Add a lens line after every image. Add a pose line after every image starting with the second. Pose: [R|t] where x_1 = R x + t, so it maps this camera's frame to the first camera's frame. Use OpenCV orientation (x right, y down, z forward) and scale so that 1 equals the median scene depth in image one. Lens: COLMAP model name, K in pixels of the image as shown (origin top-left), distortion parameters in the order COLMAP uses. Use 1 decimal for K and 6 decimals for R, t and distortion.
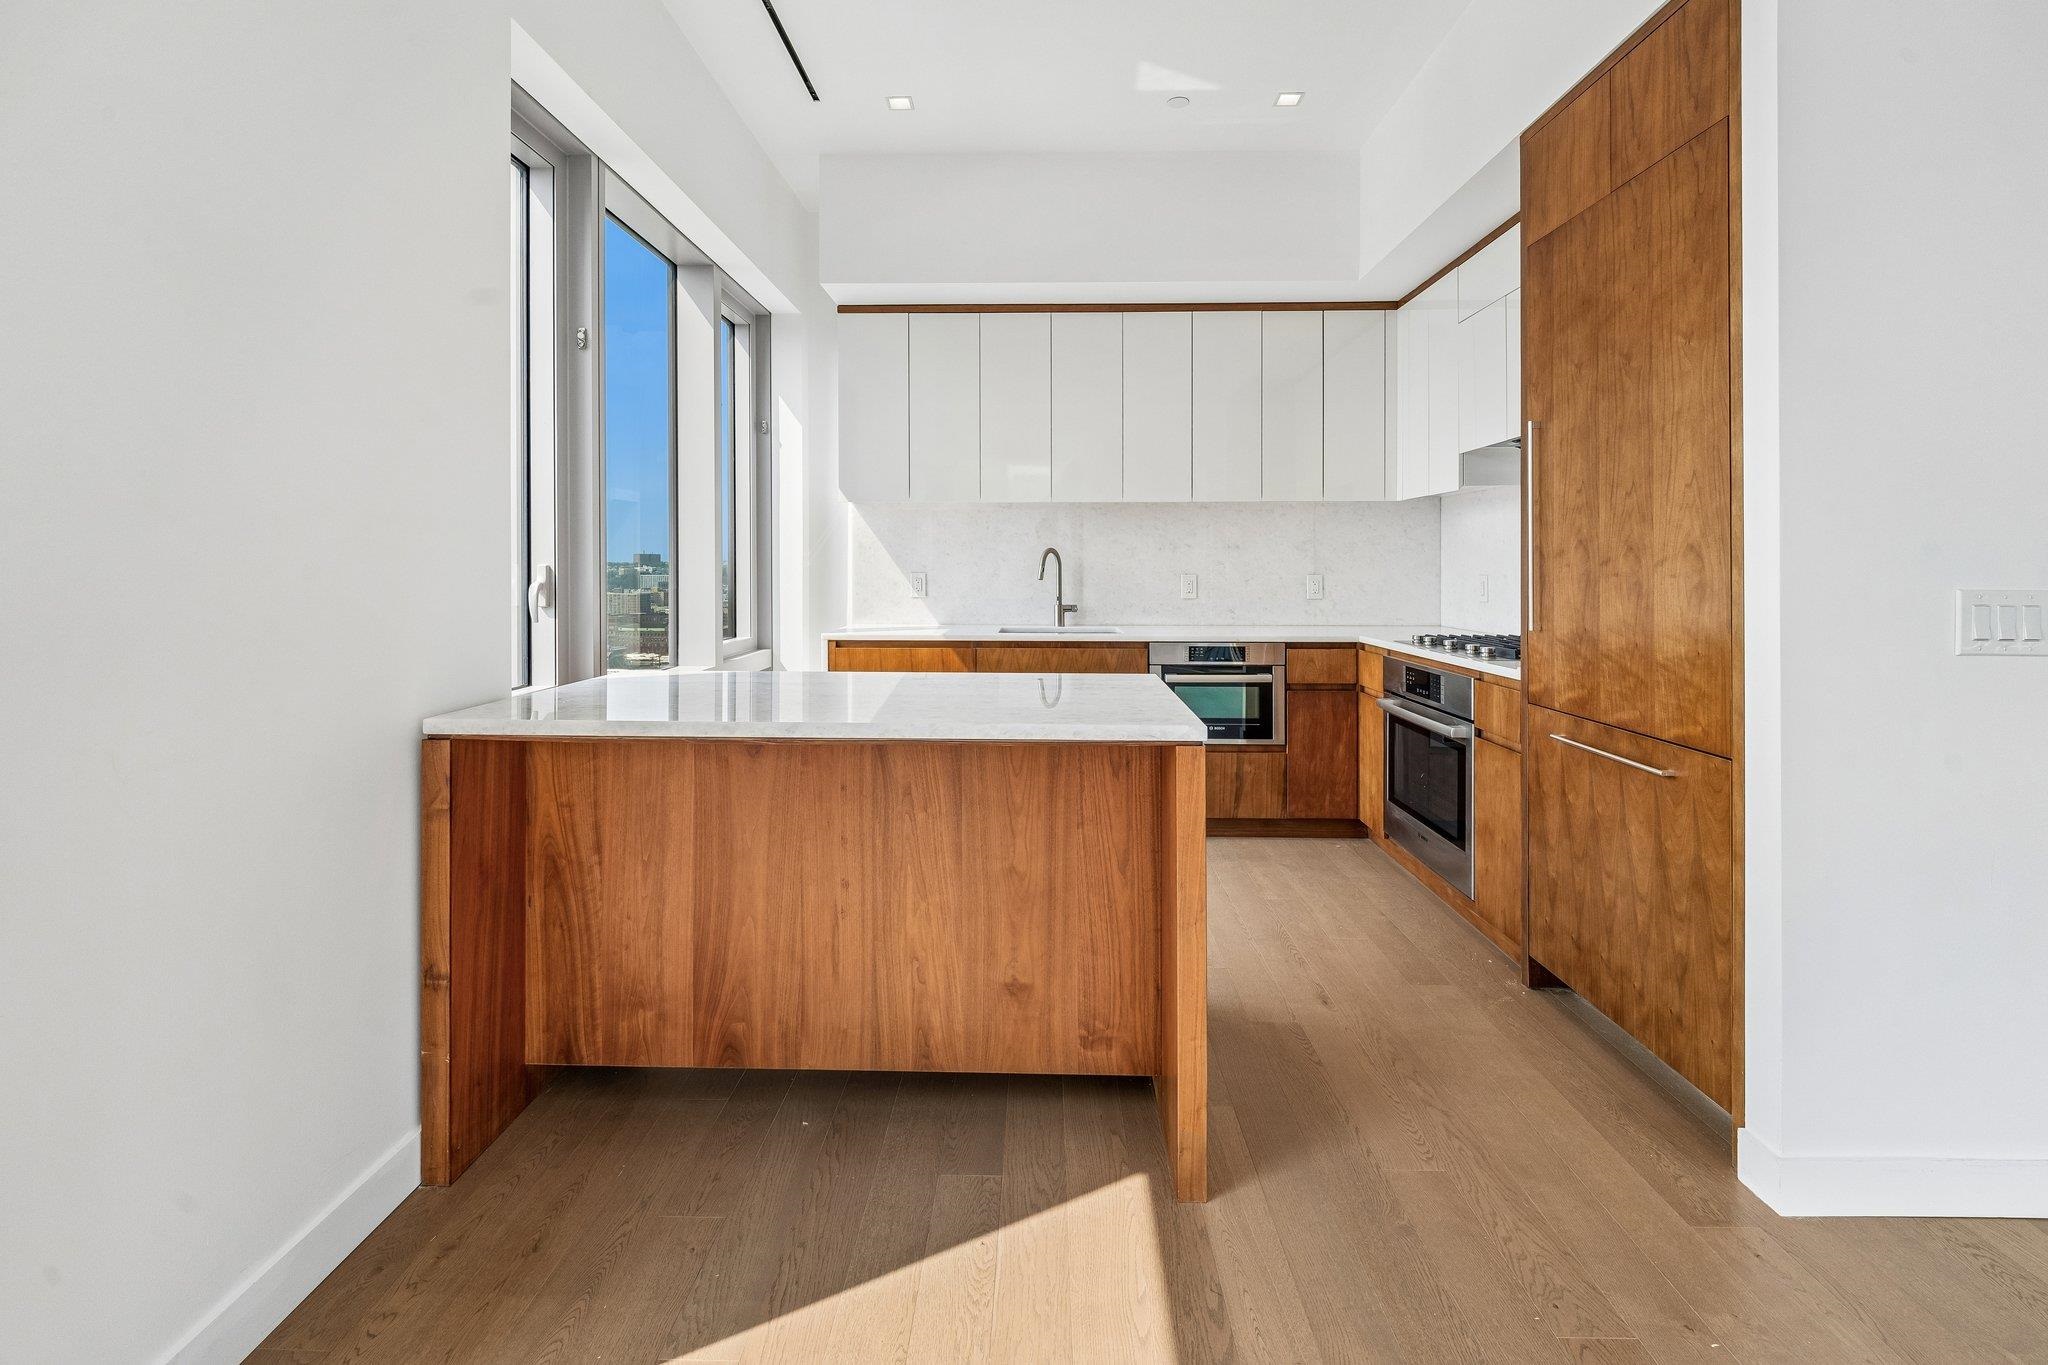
lens RADIAL K [[882.3, 0, 1024.1], [0, 882.3, 567.9], [0, 0, 1]] dist [0.000039, -0.000185]
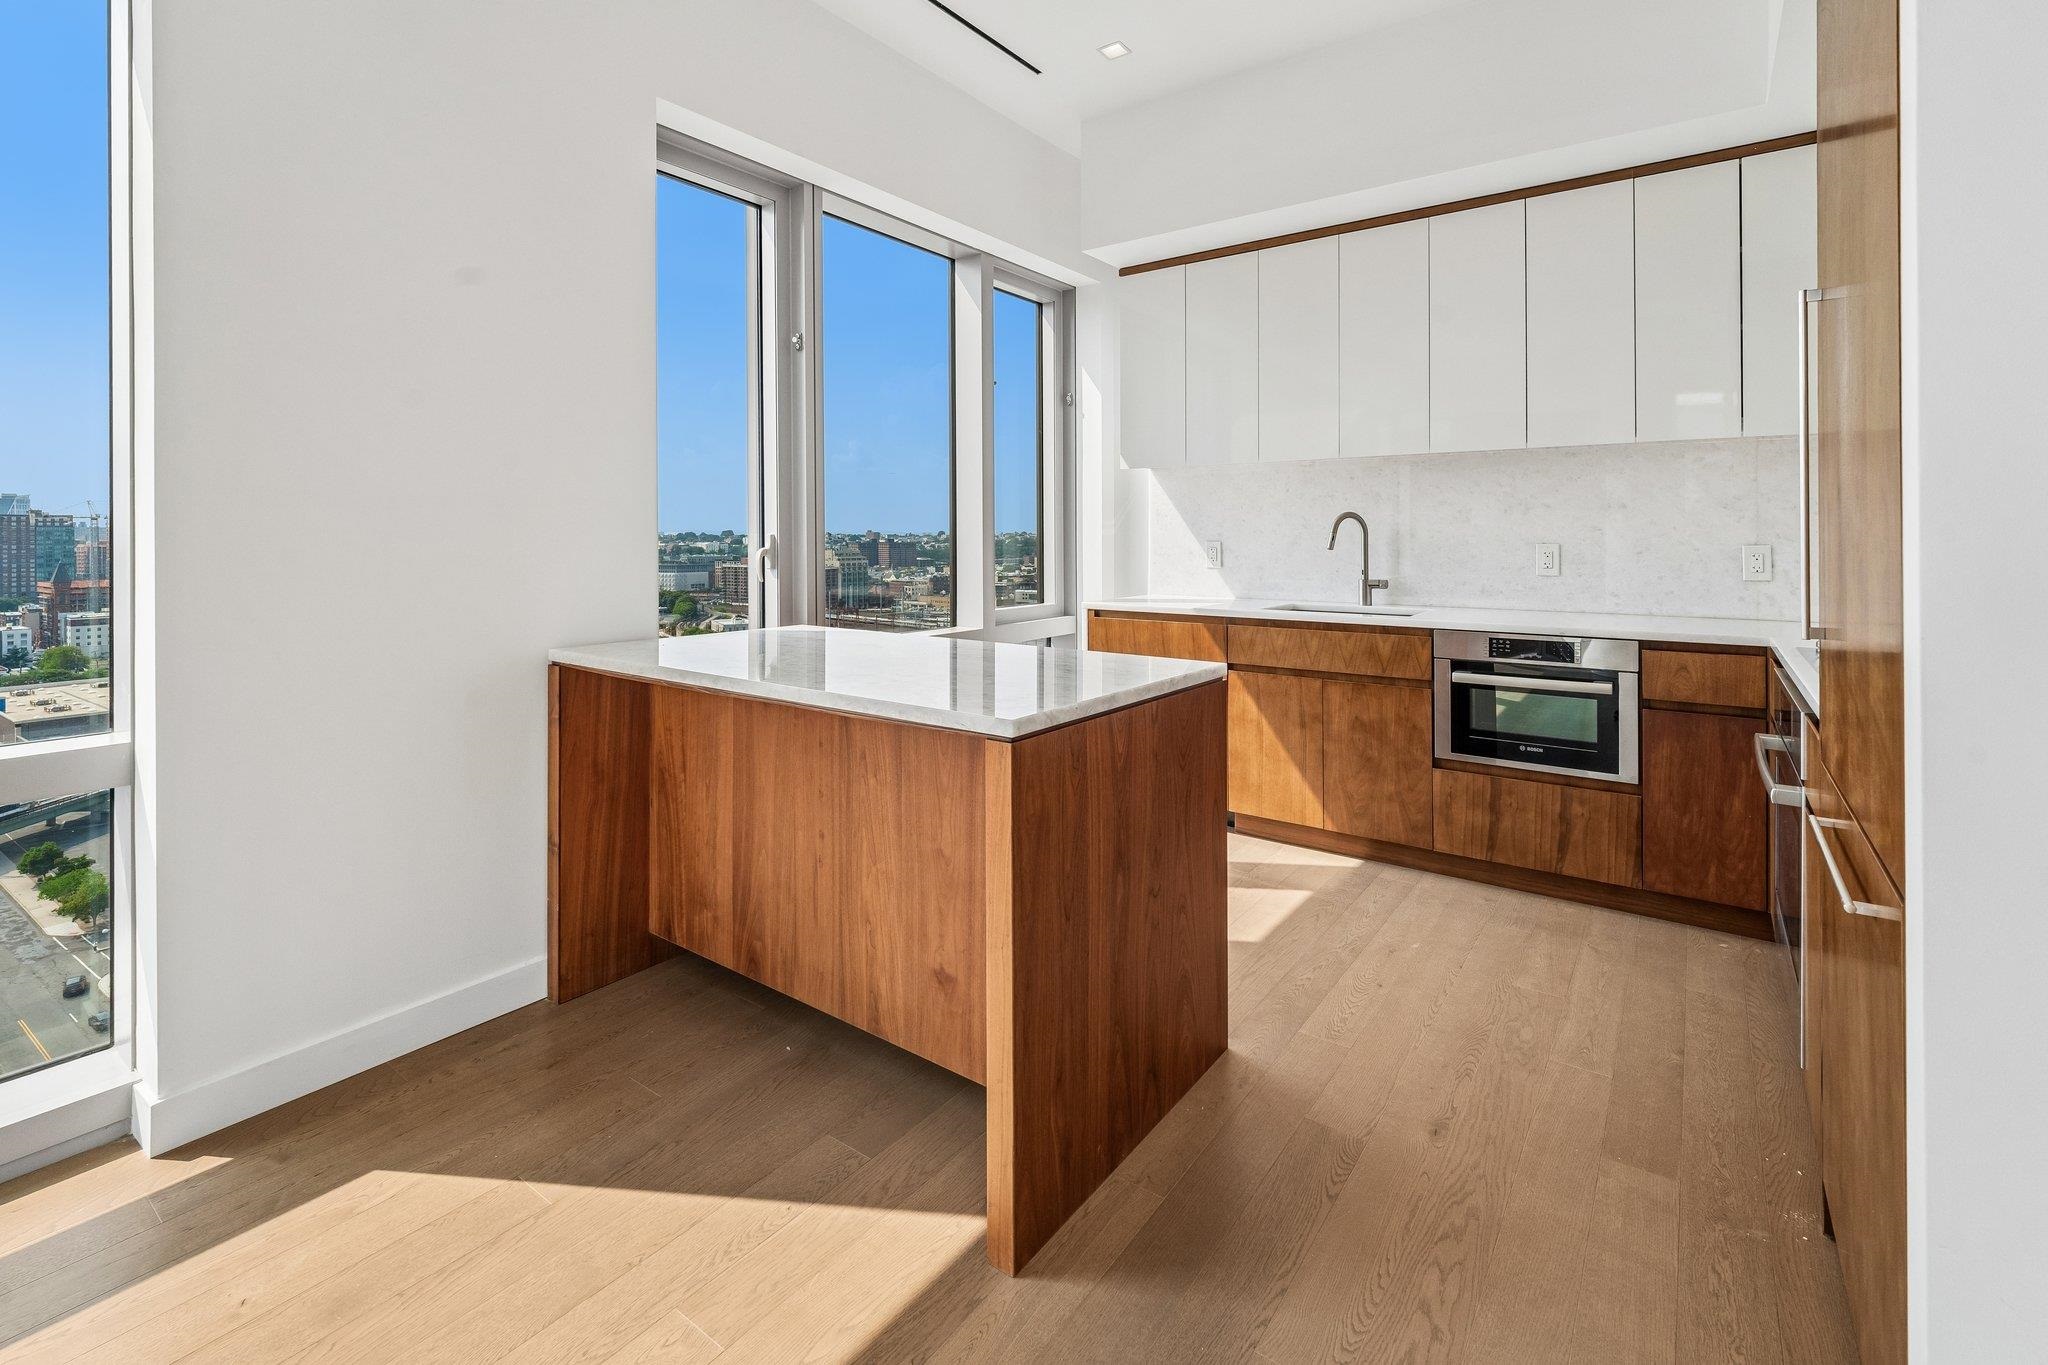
lens RADIAL K [[907.0, 0, 1027.6], [0, 907.0, 538.6], [0, 0, 1]] dist [0.001076, -0.000100]
pose [[0.824416, 0.000149, -0.565984, 0.608756], [0.001022, 0.999998, 0.001752, 0.001789], [0.565983, -0.002023, 0.824414, 0.242612]]
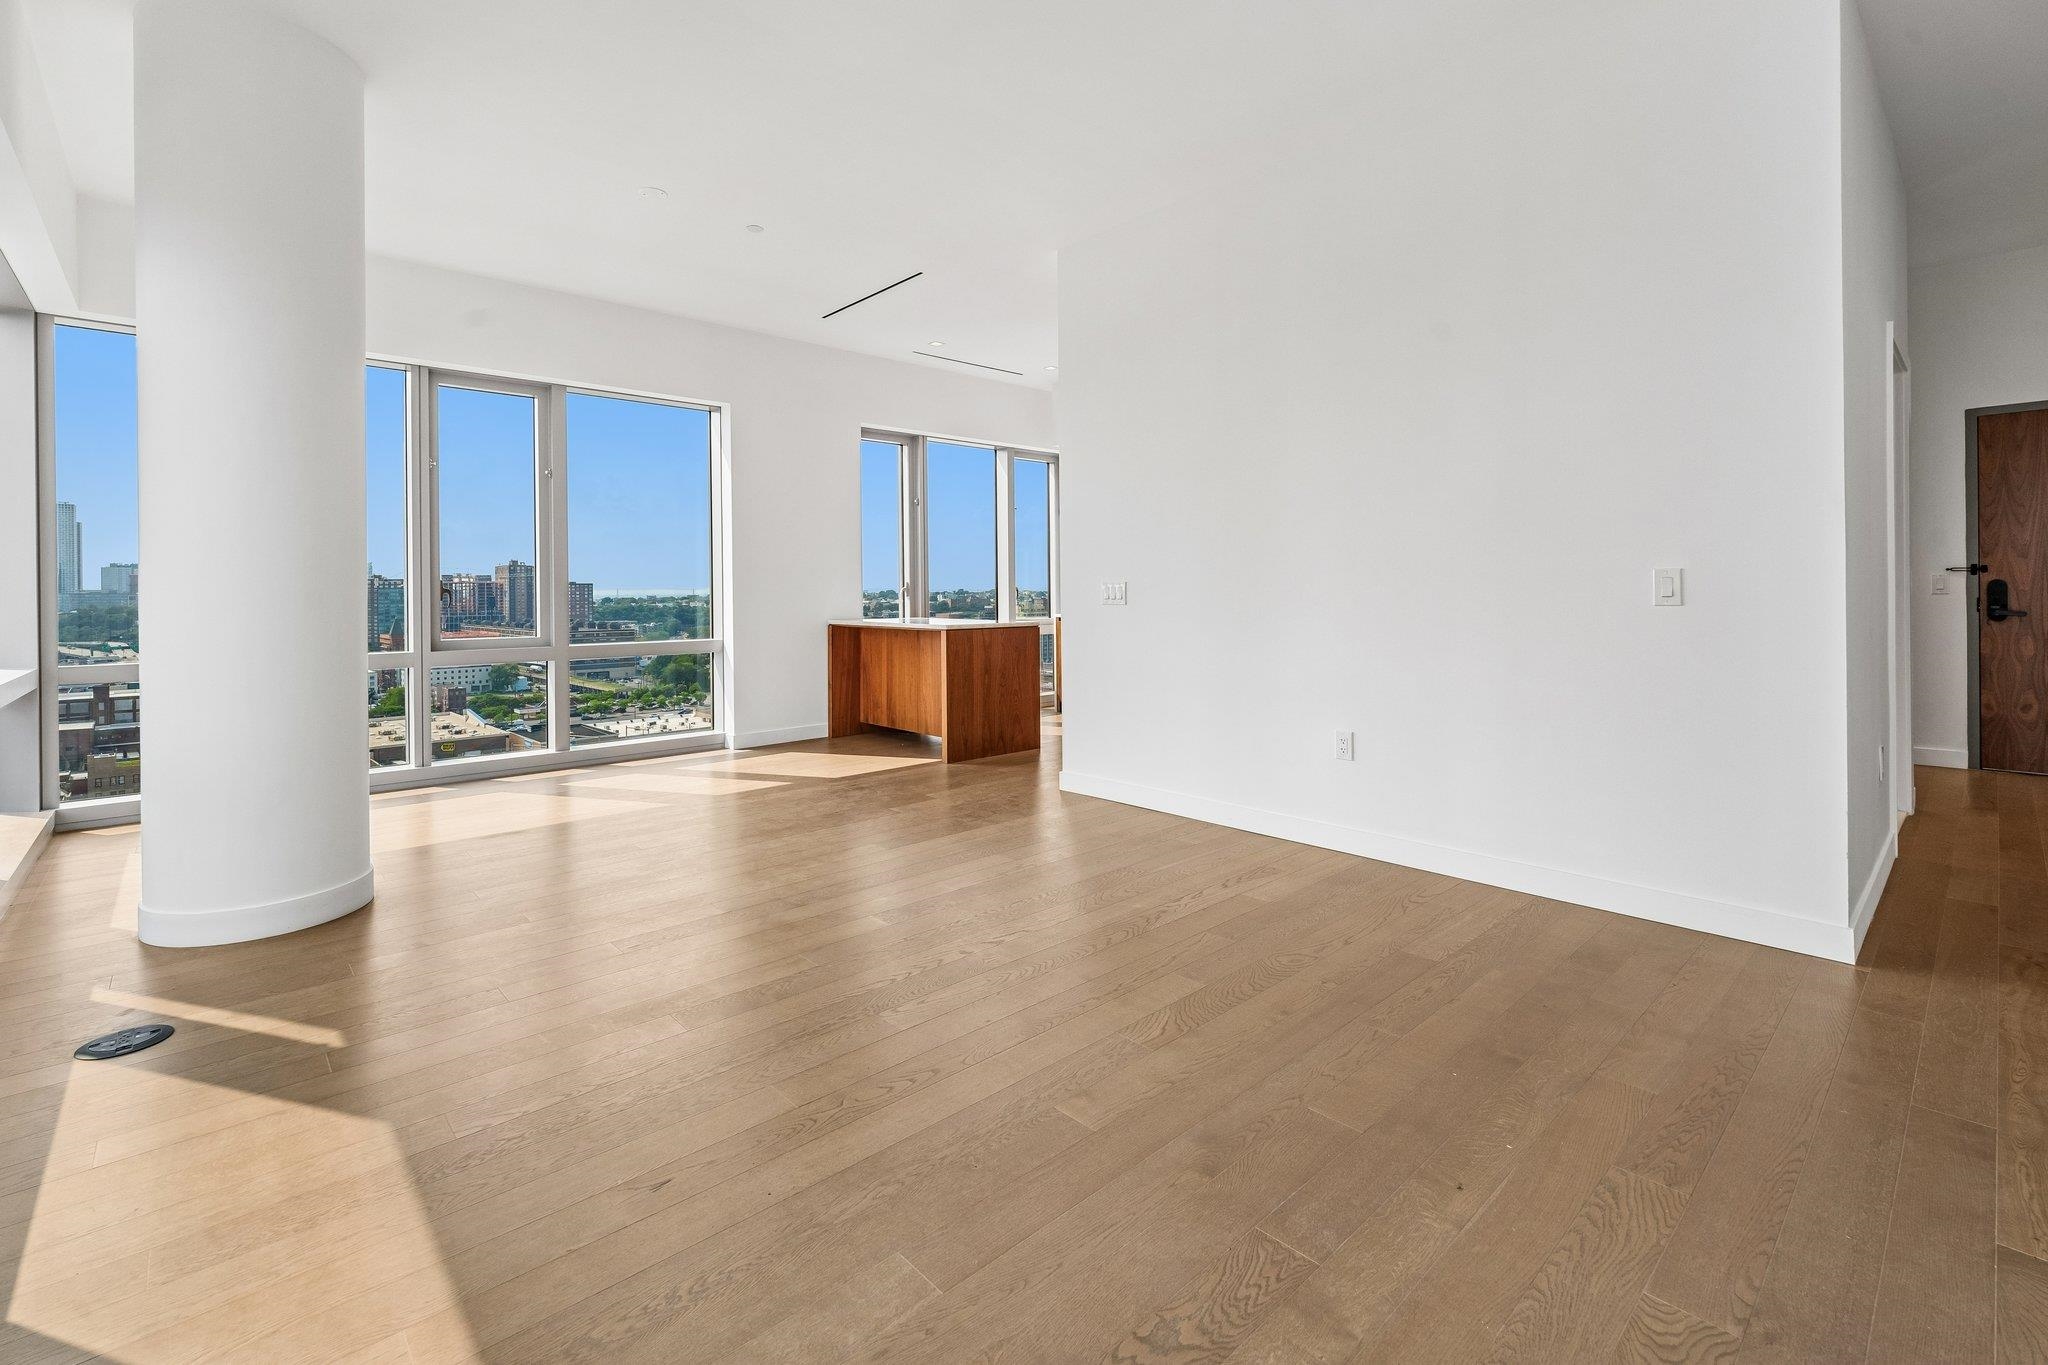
lens RADIAL K [[873.2, 0, 1024.8], [0, 873.2, 587.5], [0, 0, 1]] dist [0.002124, 0.000363]
pose [[0.688142, -0.008311, -0.725529, 2.415358], [0.008713, 0.999957, -0.003191, 0.043111], [0.725524, -0.004126, 0.688184, -0.917240]]
